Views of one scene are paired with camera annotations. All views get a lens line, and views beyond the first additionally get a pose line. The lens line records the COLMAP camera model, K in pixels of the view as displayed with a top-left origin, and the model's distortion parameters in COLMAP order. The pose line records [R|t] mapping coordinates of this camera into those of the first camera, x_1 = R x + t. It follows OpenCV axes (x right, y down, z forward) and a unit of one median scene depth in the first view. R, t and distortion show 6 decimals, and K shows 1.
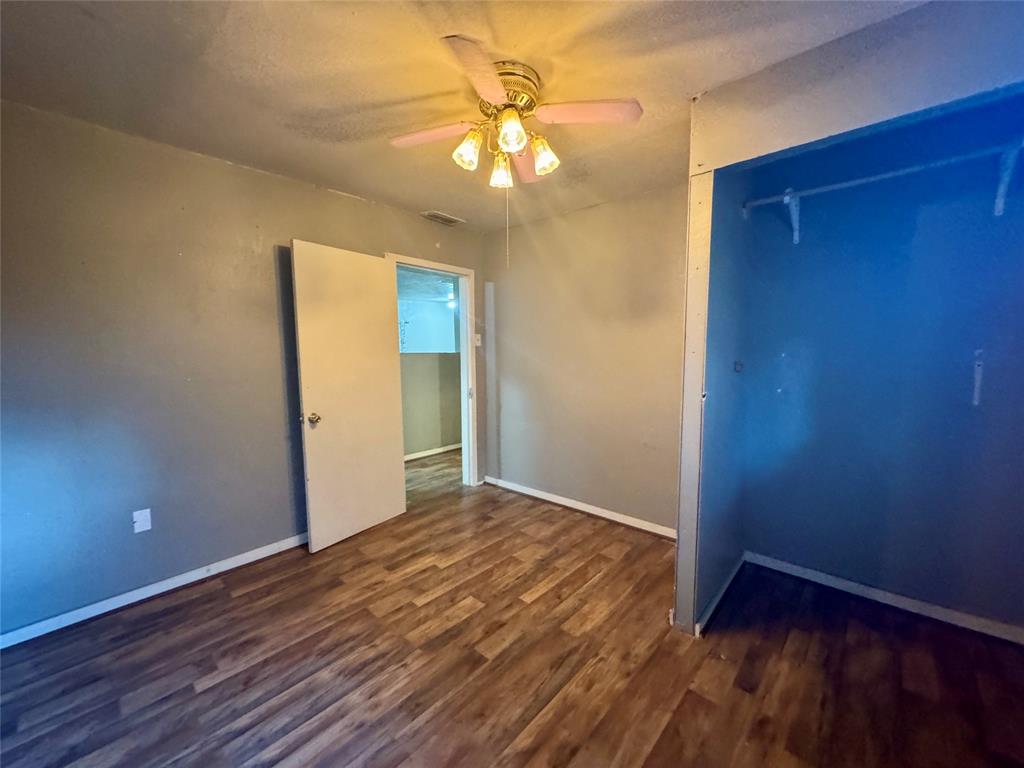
lens RADIAL K [[408.3, 0, 512.0], [0, 408.3, 384.0], [0, 0, 1]] dist [-0.003382, 0.000022]
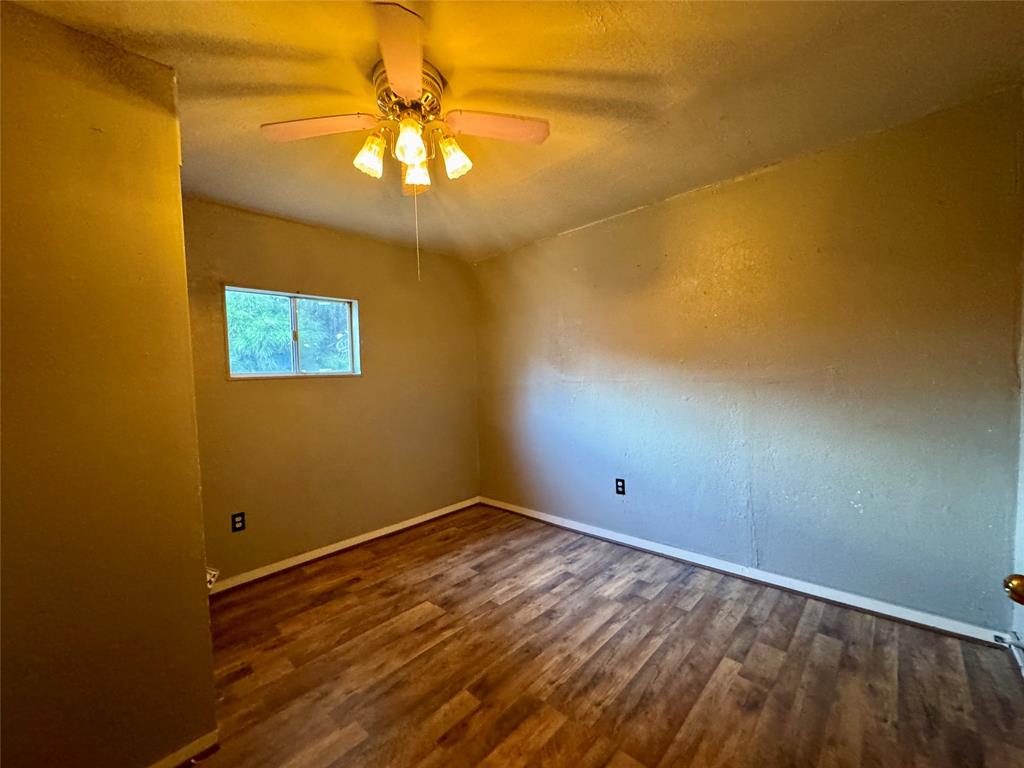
lens RADIAL K [[408.3, 0, 512.0], [0, 408.3, 384.0], [0, 0, 1]] dist [-0.003382, 0.000022]
pose [[-0.998782, 0.044463, 0.021407, -0.221198], [0.046972, 0.989566, 0.136211, -0.163999], [-0.015127, 0.137050, -0.990449, 1.882480]]
